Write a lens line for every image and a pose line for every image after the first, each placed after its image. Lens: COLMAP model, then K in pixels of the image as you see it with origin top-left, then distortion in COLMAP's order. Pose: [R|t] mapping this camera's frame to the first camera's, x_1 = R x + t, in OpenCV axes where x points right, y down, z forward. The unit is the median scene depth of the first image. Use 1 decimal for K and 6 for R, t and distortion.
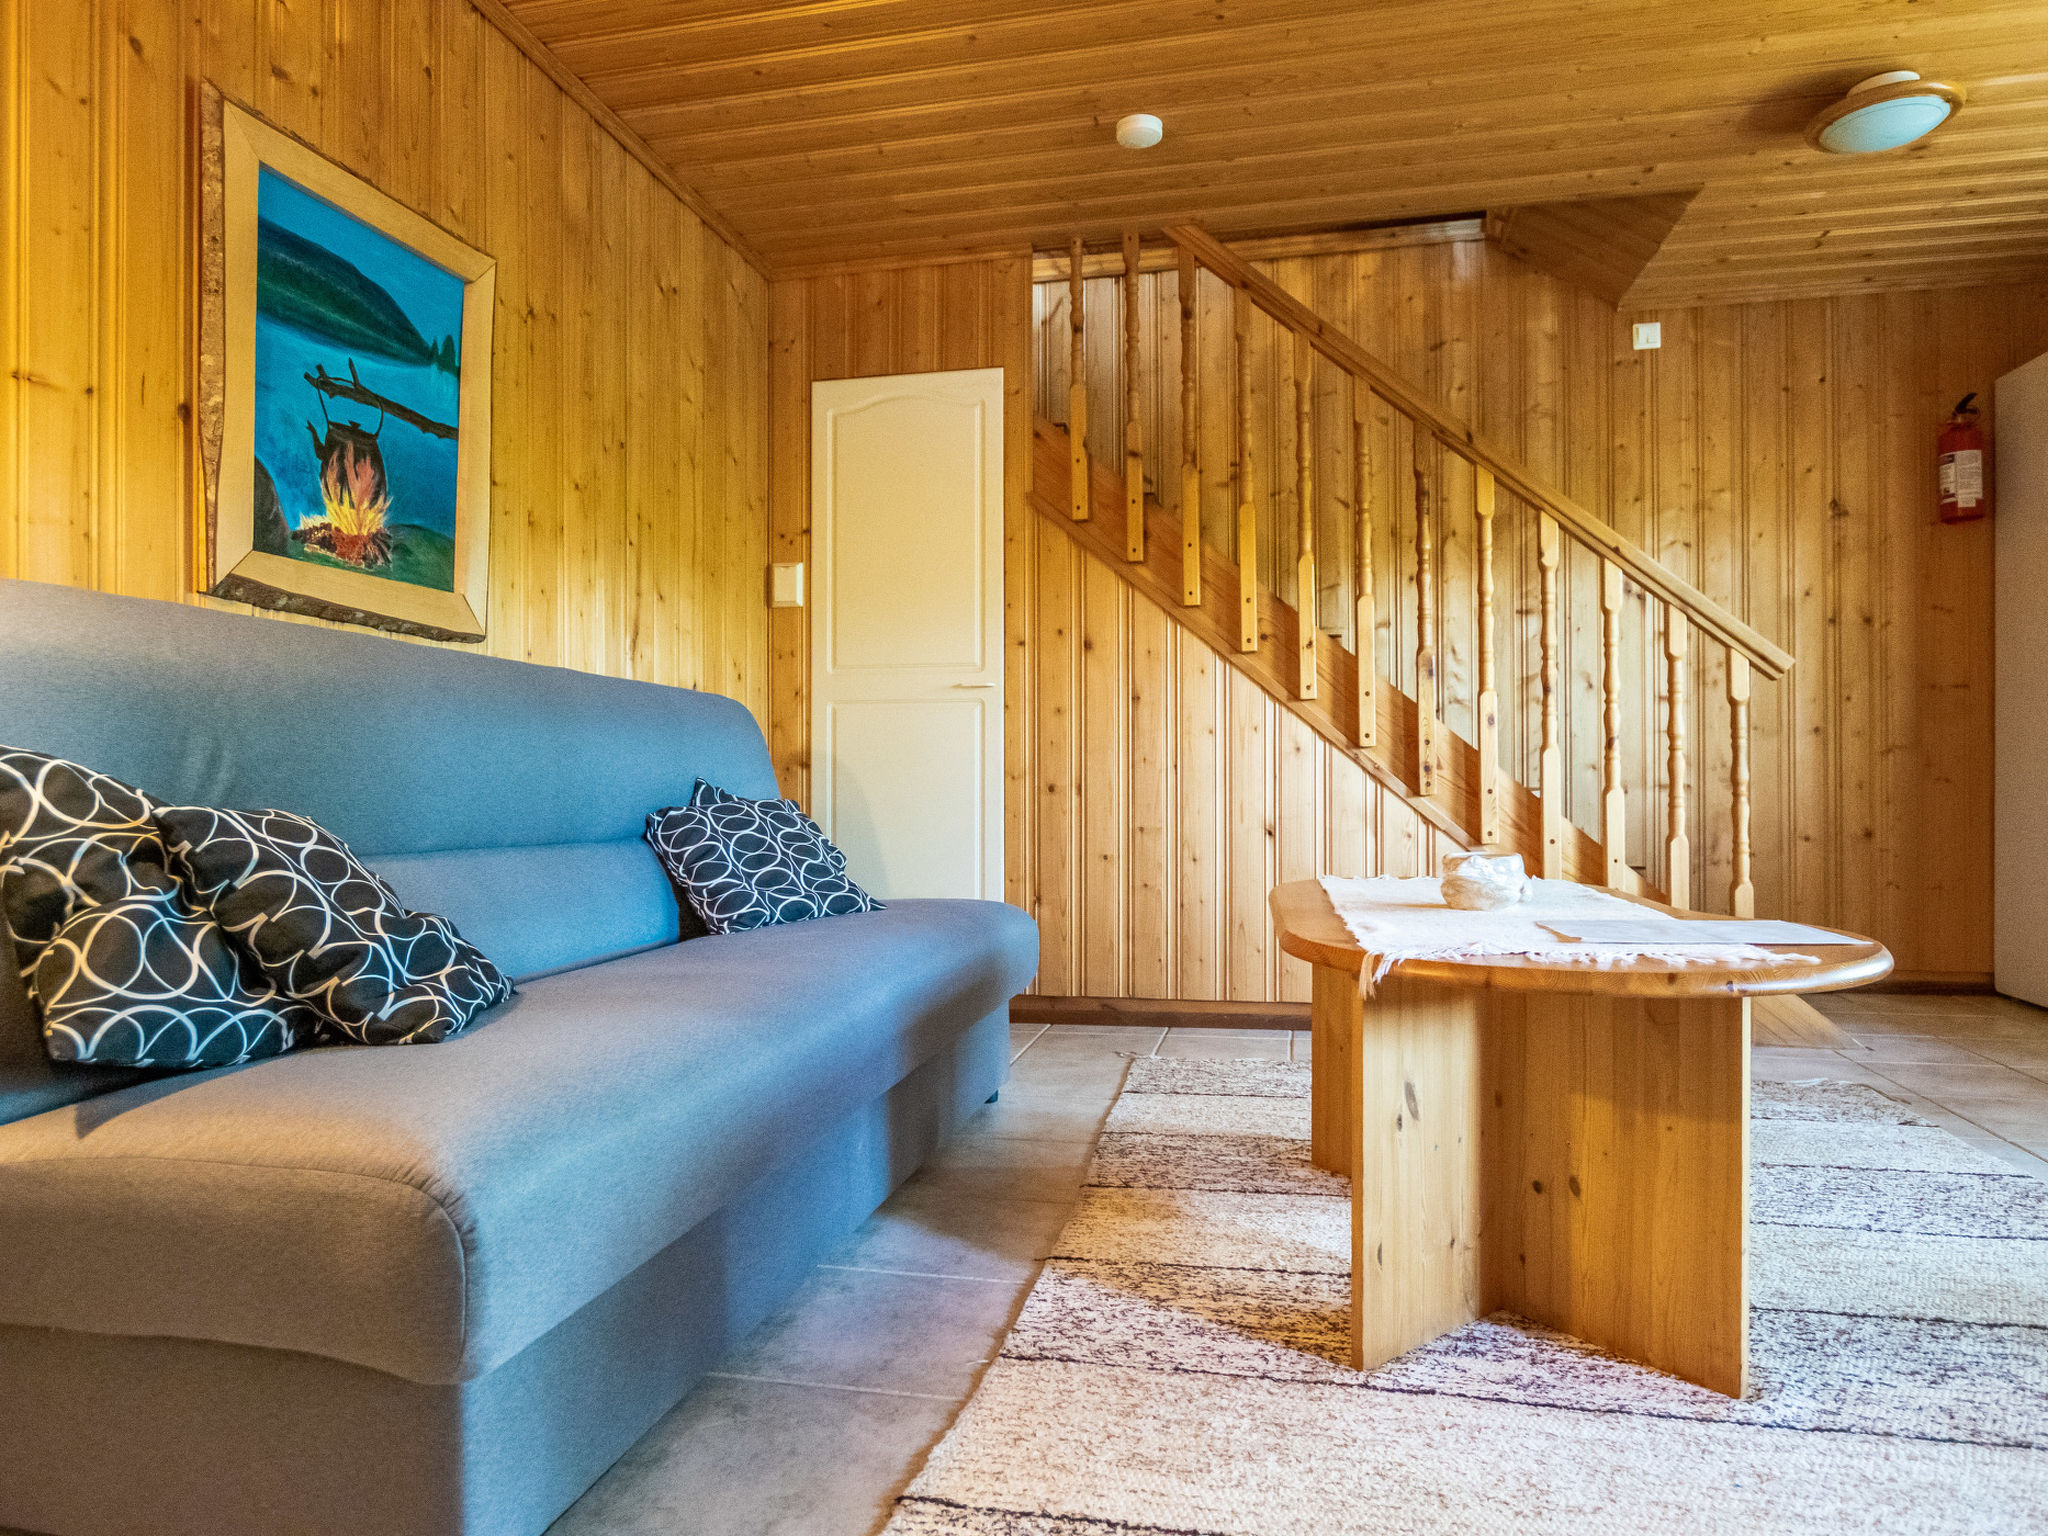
lens RADIAL K [[1245.6, 0, 1024.0], [0, 1245.6, 768.0], [0, 0, 1]] dist [-0.001235, -0.000269]
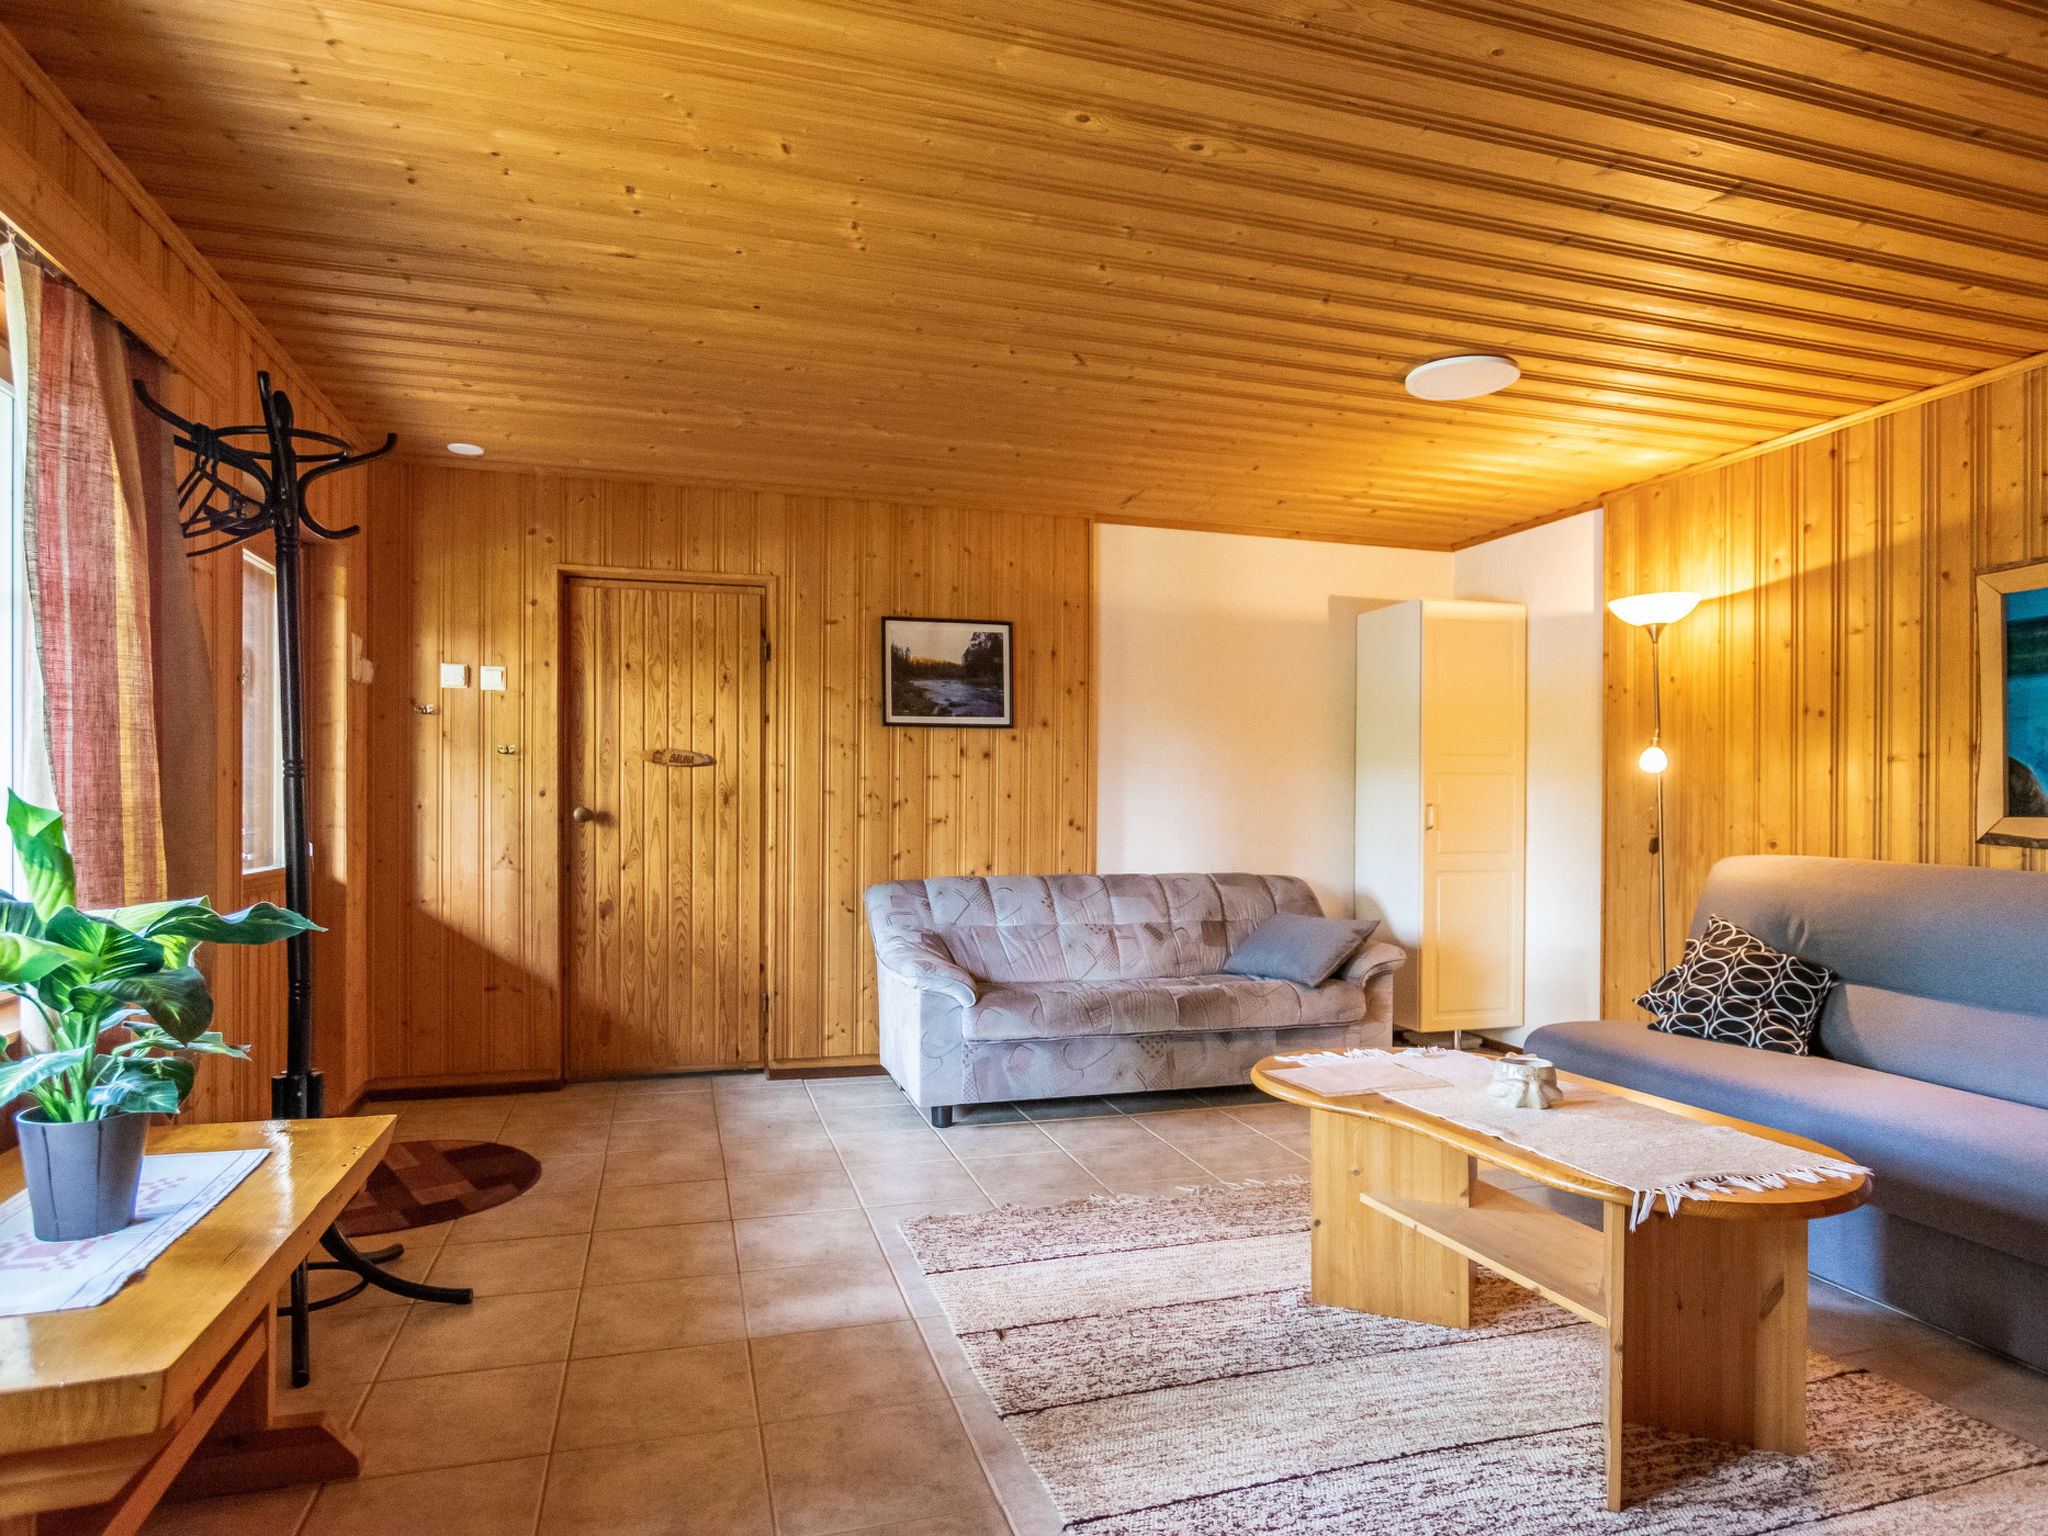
lens RADIAL K [[1175.6, 0, 1024.0], [0, 1175.6, 768.0], [0, 0, 1]] dist [-0.000421, -0.000212]
pose [[-0.874397, -0.017951, -0.484879, 1.398221], [0.000286, 0.999296, -0.037511, -0.183186], [0.485211, -0.032938, -0.873777, 1.801887]]
